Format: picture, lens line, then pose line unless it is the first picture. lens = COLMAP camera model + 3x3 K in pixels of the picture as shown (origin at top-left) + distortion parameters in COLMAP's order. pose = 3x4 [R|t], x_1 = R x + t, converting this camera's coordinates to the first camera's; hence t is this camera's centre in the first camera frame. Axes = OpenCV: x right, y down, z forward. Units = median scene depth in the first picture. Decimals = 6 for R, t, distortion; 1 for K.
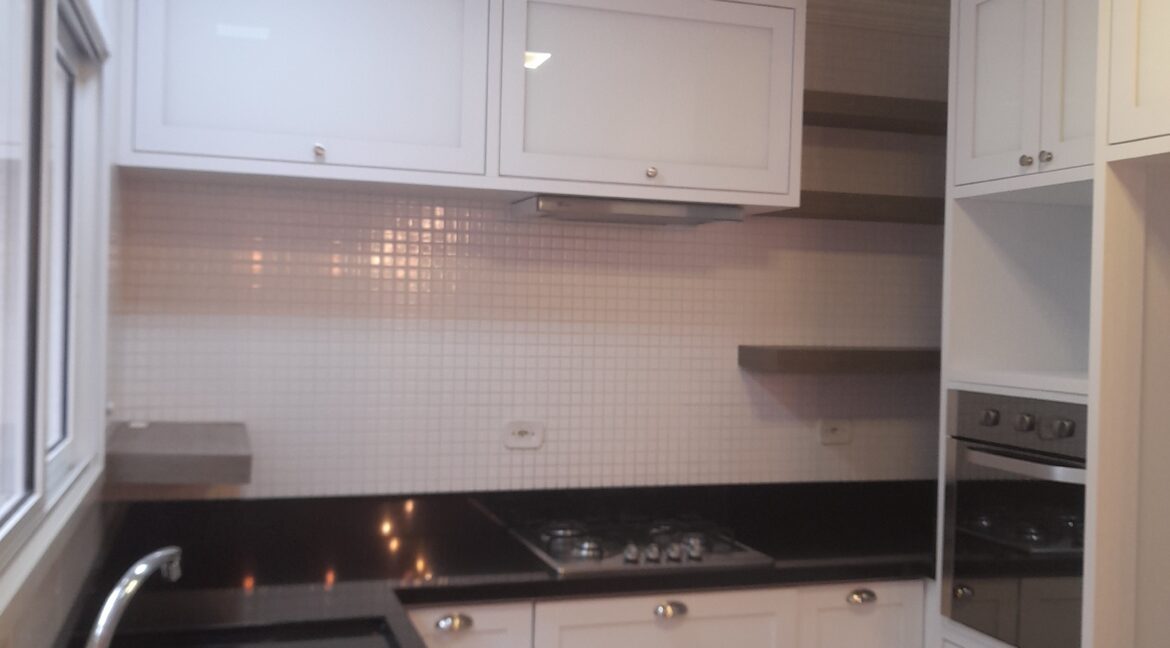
lens RADIAL K [[1150.3, 0, 579.6], [0, 1150.3, 317.6], [0, 0, 1]] dist [0.050441, 0.000000]
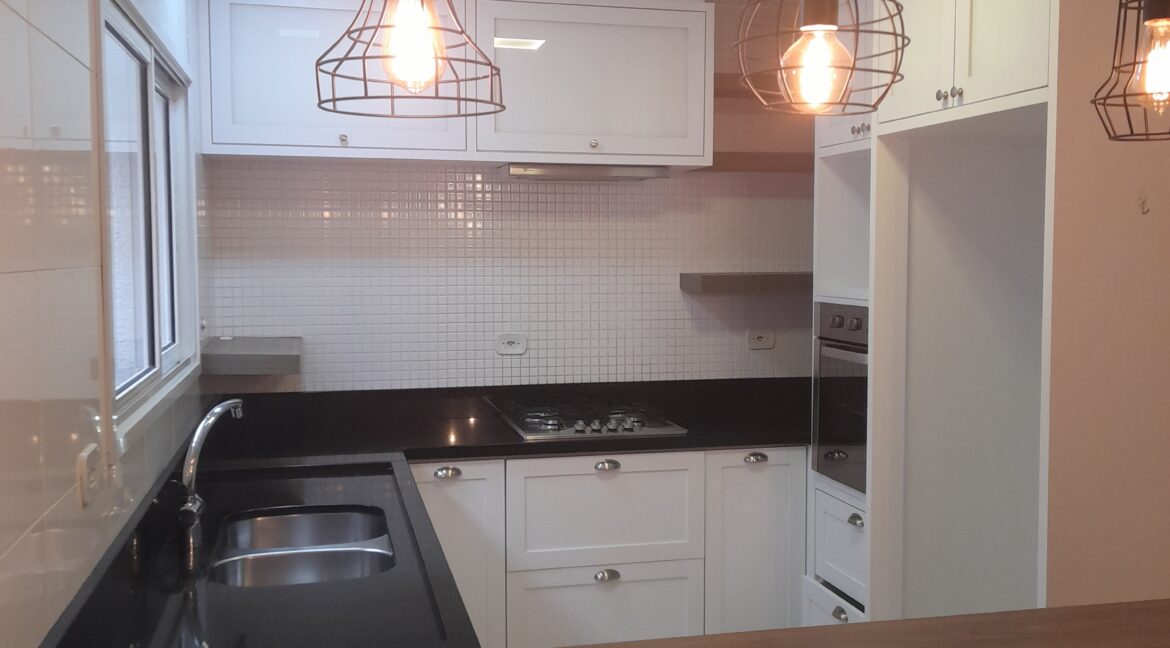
lens RADIAL K [[1150.3, 0, 590.6], [0, 1150.3, 326.2], [0, 0, 1]] dist [0.050441, 0.000000]
pose [[0.996603, -0.018088, -0.080351, 0.164804], [0.022967, 0.997921, 0.060212, 0.004025], [0.079095, -0.061853, 0.994946, -0.341185]]
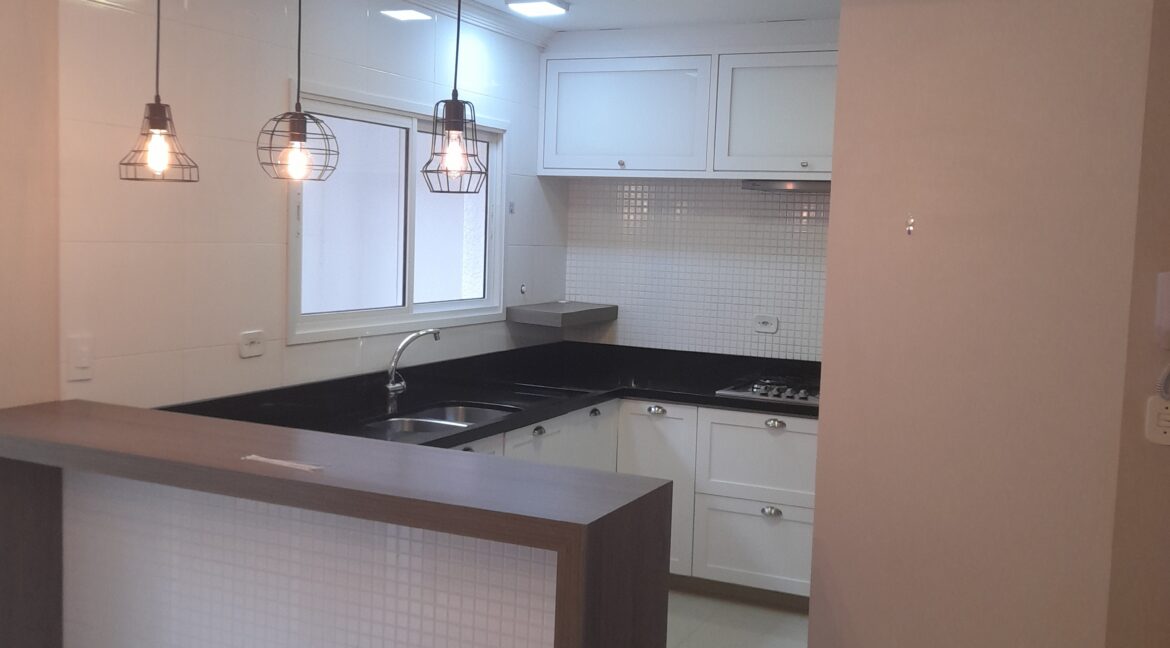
lens RADIAL K [[1150.3, 0, 580.7], [0, 1150.3, 328.2], [0, 0, 1]] dist [0.050441, 0.000000]
pose [[0.710874, 0.061876, -0.700592, 1.015750], [-0.021345, 0.997562, 0.066447, 0.004366], [0.702995, -0.032281, 0.710462, -0.394507]]
